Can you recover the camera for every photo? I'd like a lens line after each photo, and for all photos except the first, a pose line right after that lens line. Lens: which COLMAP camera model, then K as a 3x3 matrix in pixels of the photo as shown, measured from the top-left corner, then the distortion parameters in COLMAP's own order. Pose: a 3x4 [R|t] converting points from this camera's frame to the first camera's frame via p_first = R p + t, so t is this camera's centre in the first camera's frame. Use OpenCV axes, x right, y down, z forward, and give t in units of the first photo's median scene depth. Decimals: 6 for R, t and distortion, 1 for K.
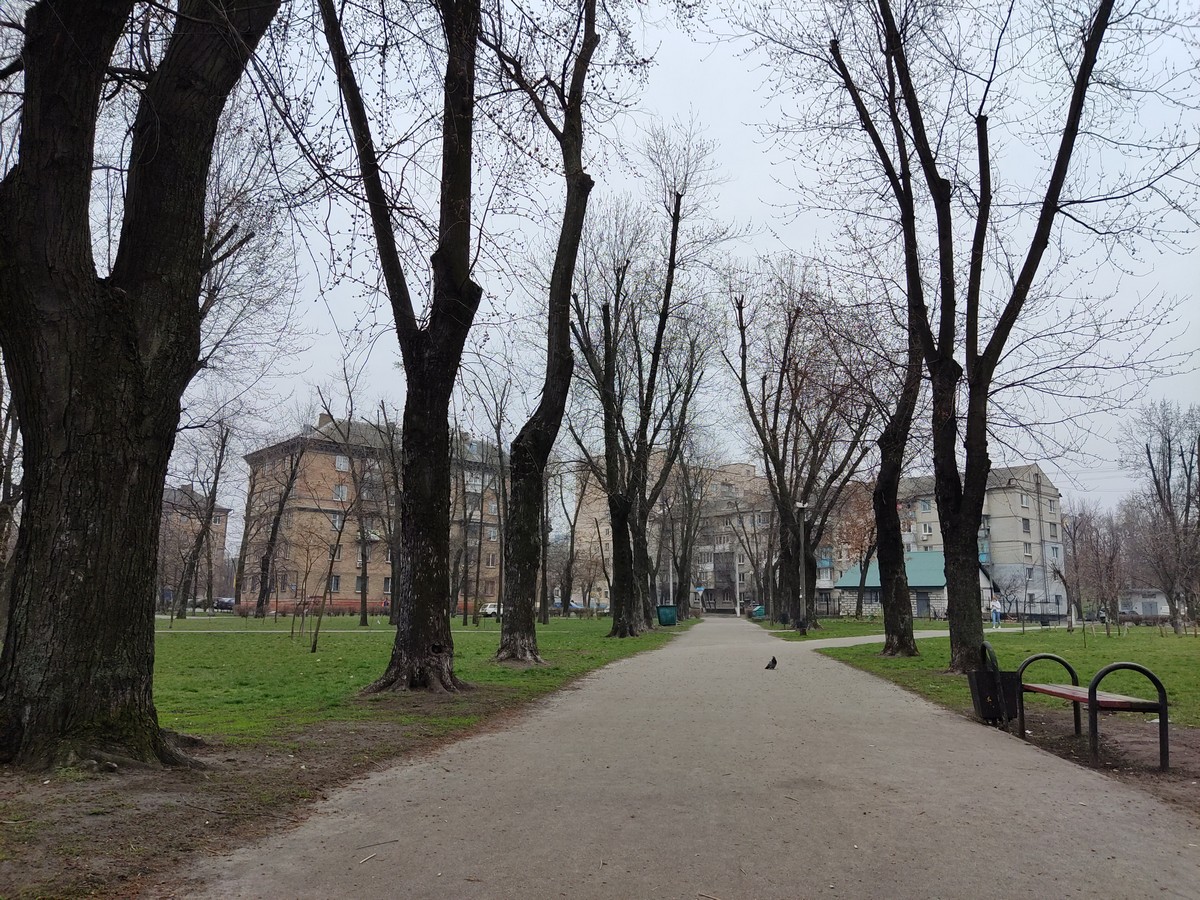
lens RADIAL K [[890.2, 0, 600.0], [0, 890.2, 450.0], [0, 0, 1]] dist [0.051646, 0.000216]
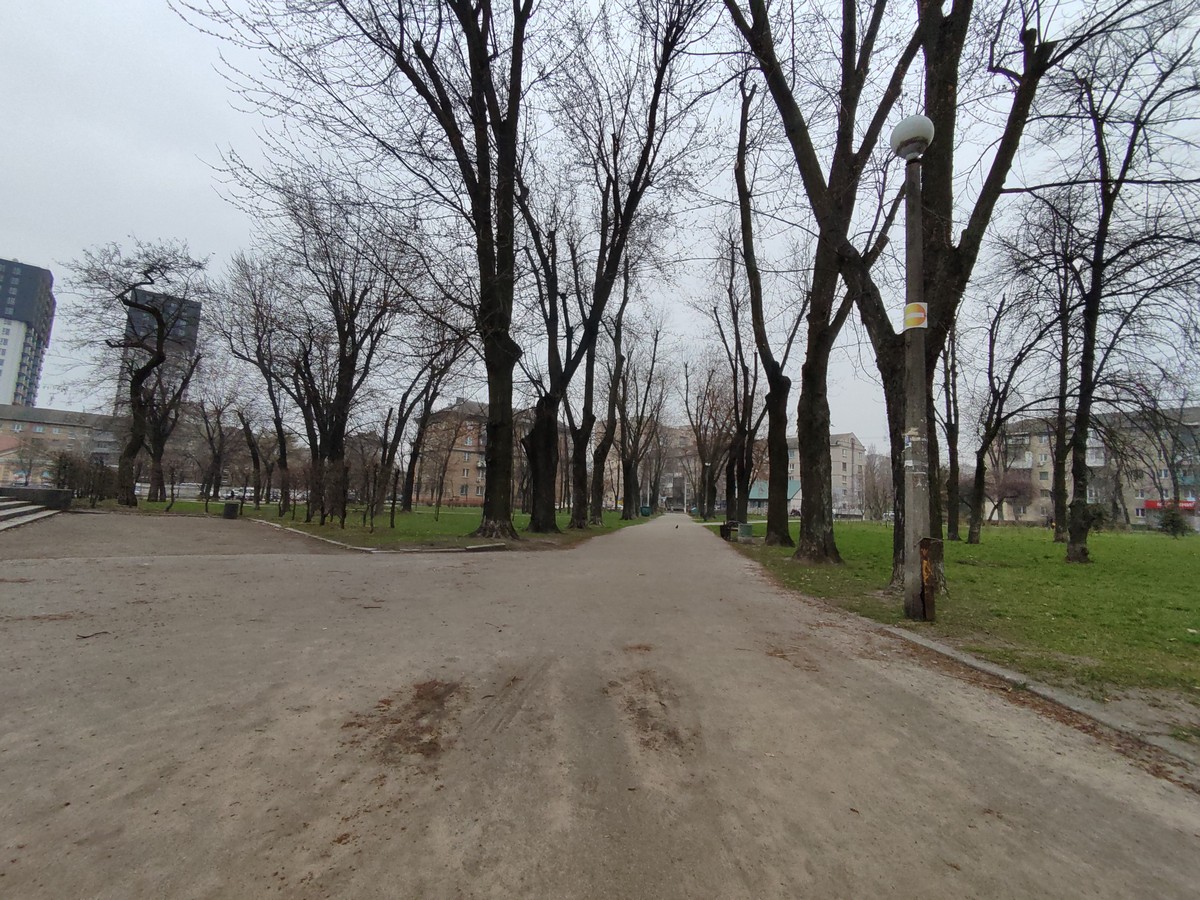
lens RADIAL K [[2166.7, 0, 600.0], [0, 2166.7, 450.0], [0, 0, 1]] dist [-0.001244, -0.000978]
pose [[0.998138, 0.025554, 0.055385, -0.272769], [-0.033798, 0.987578, 0.153451, -0.630573], [-0.050776, -0.155037, 0.986603, -3.429782]]
